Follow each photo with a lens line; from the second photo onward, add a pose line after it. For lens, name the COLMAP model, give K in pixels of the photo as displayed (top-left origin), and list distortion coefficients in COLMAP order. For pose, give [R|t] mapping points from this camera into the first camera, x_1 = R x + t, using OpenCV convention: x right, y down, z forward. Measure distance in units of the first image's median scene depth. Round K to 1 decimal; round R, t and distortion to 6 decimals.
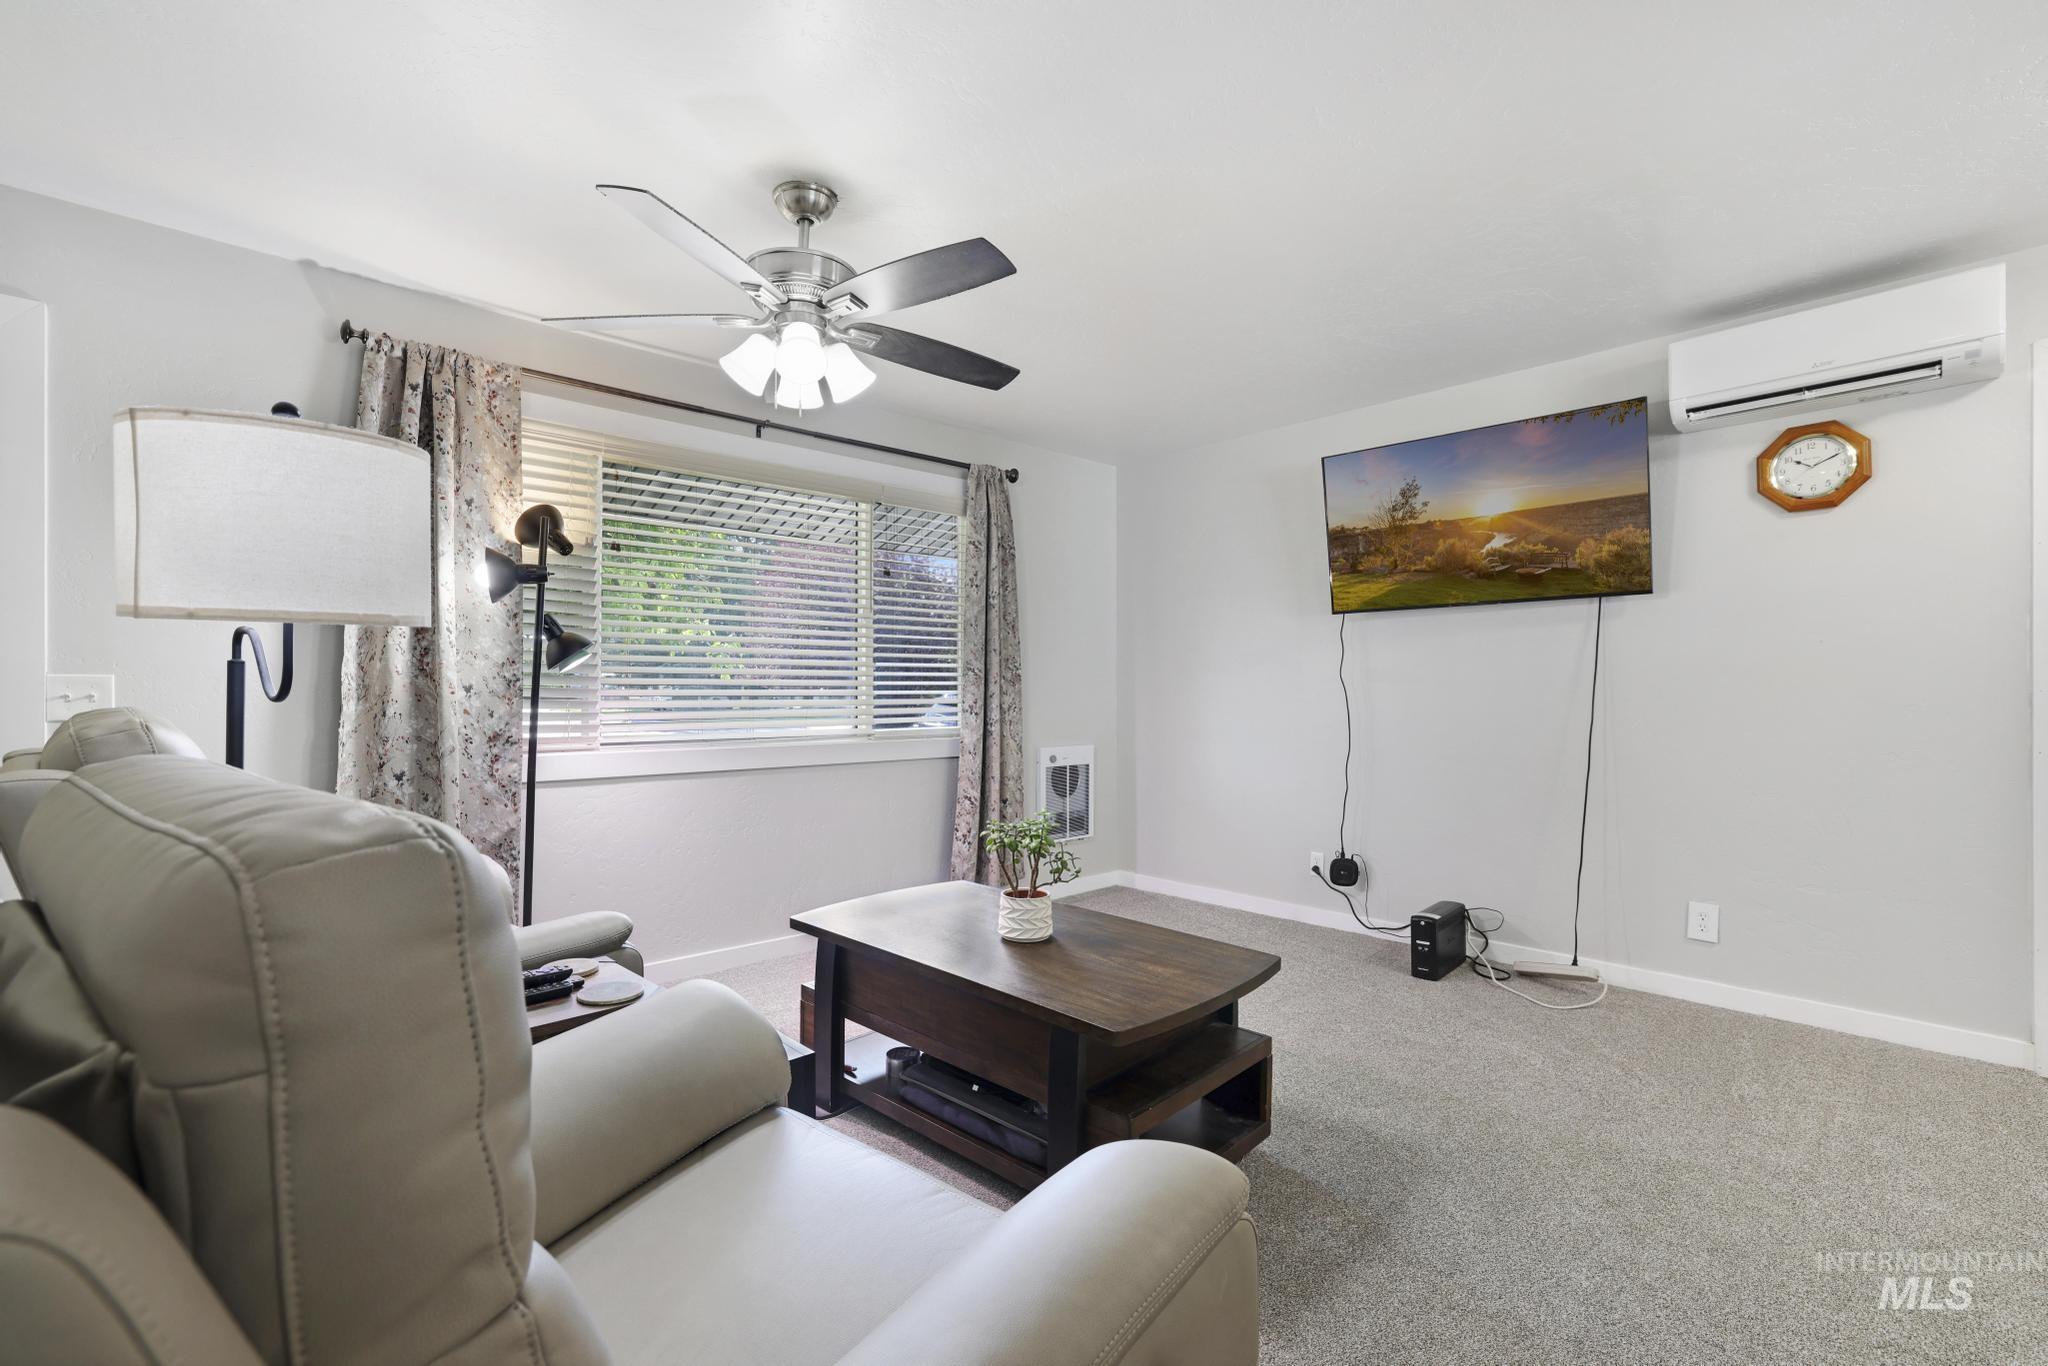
lens RADIAL K [[874.8, 0, 1018.2], [0, 874.8, 688.4], [0, 0, 1]] dist [-0.038942, 0.009806]
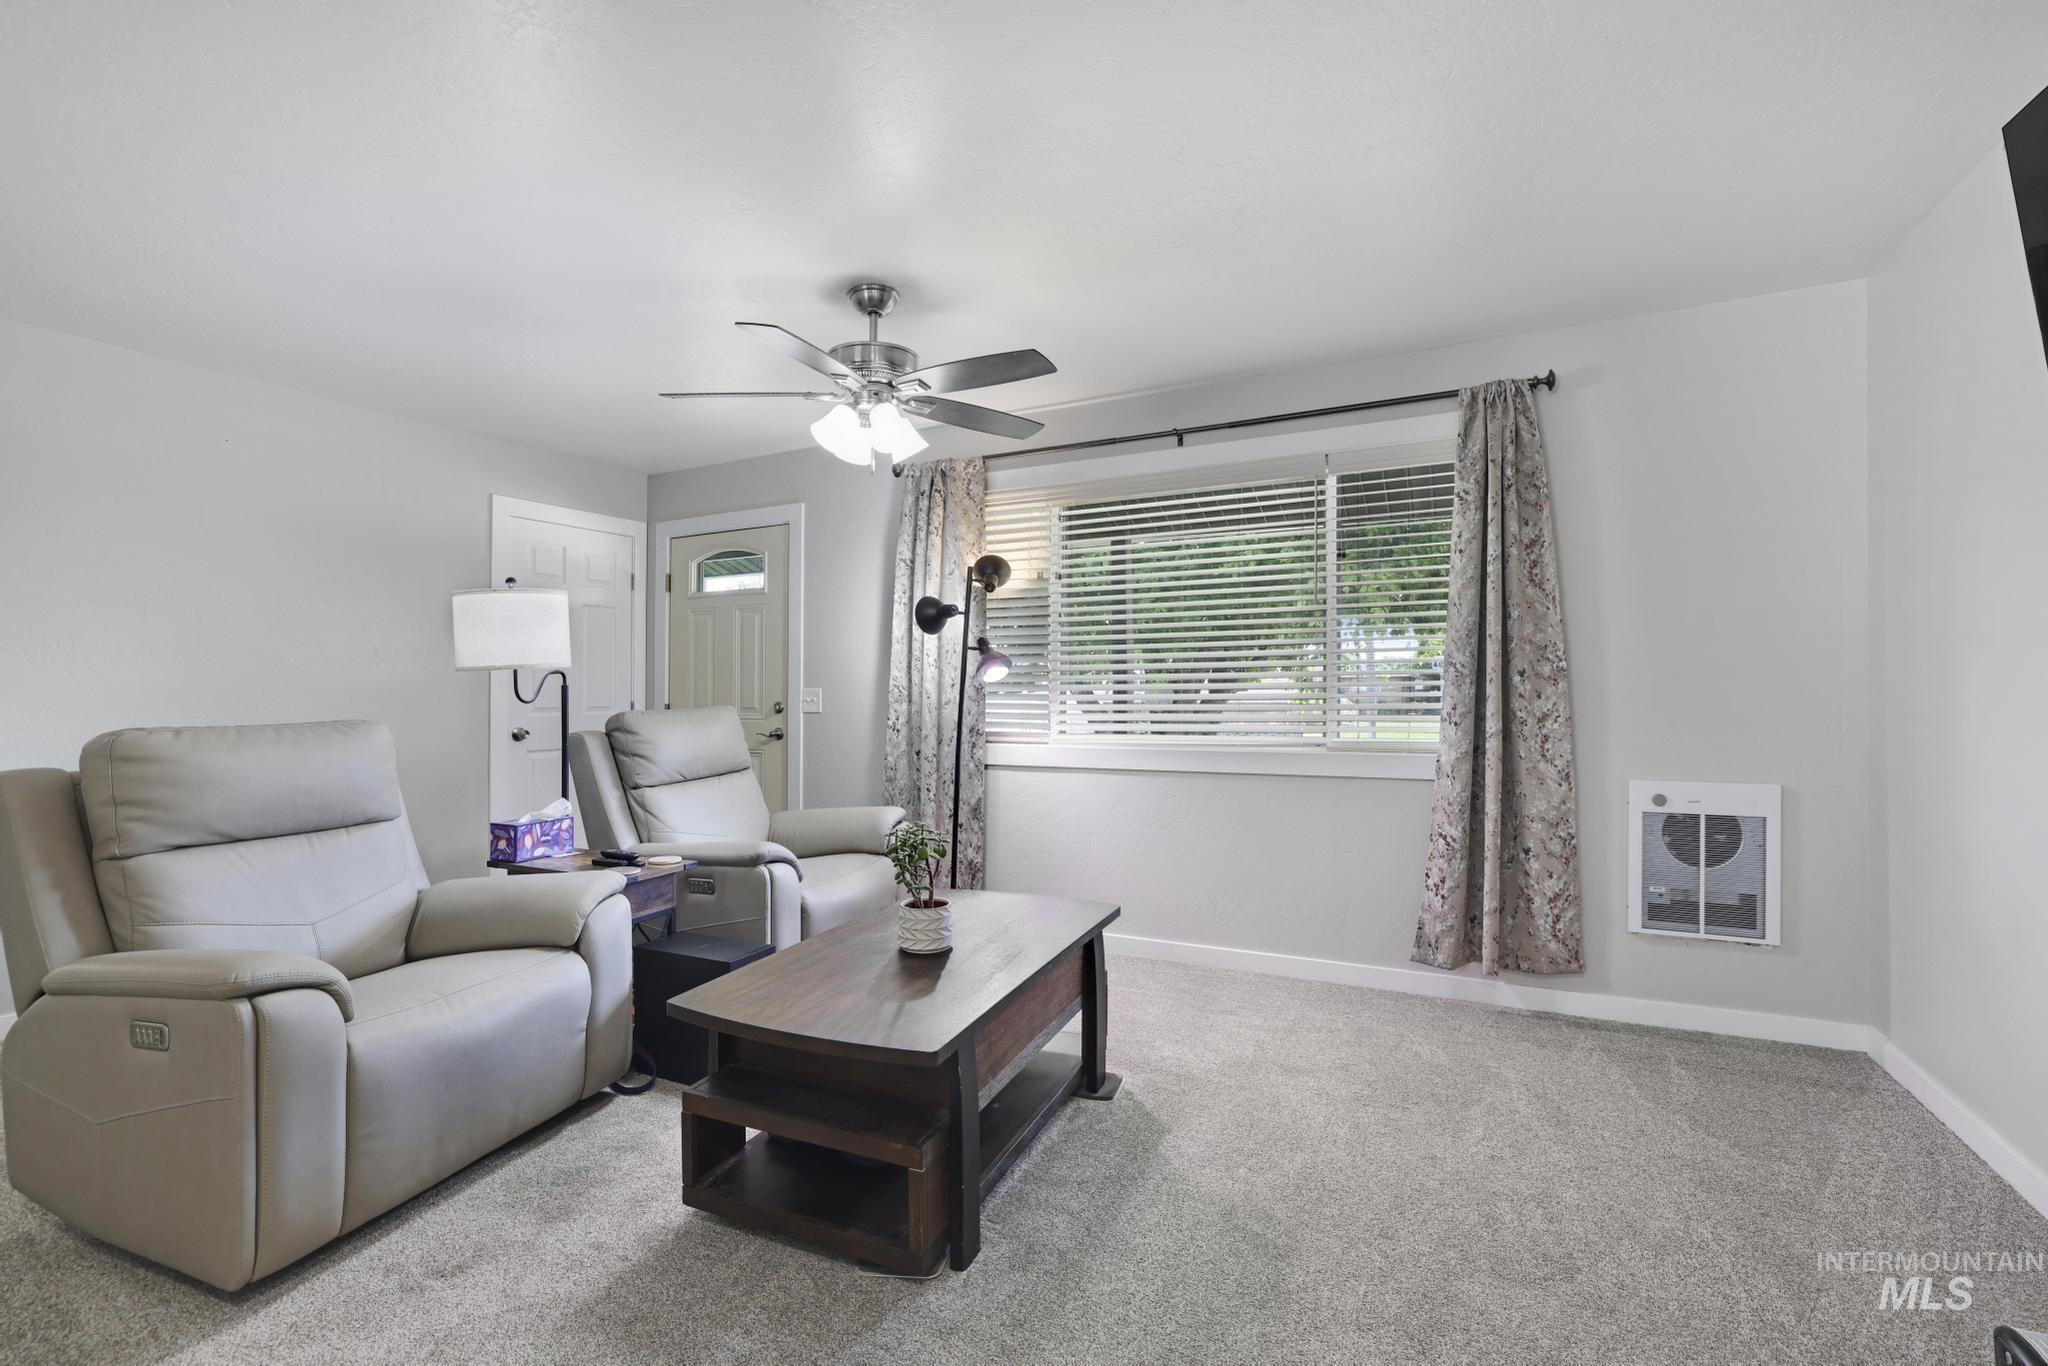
lens RADIAL K [[893.2, 0, 1019.0], [0, 893.2, 665.0], [0, 0, 1]] dist [-0.042163, 0.015276]
pose [[0.363012, -0.031913, -0.931238, 0.557155], [0.009132, 0.999487, -0.030692, -0.001256], [0.931740, 0.002637, 0.363118, 0.412860]]
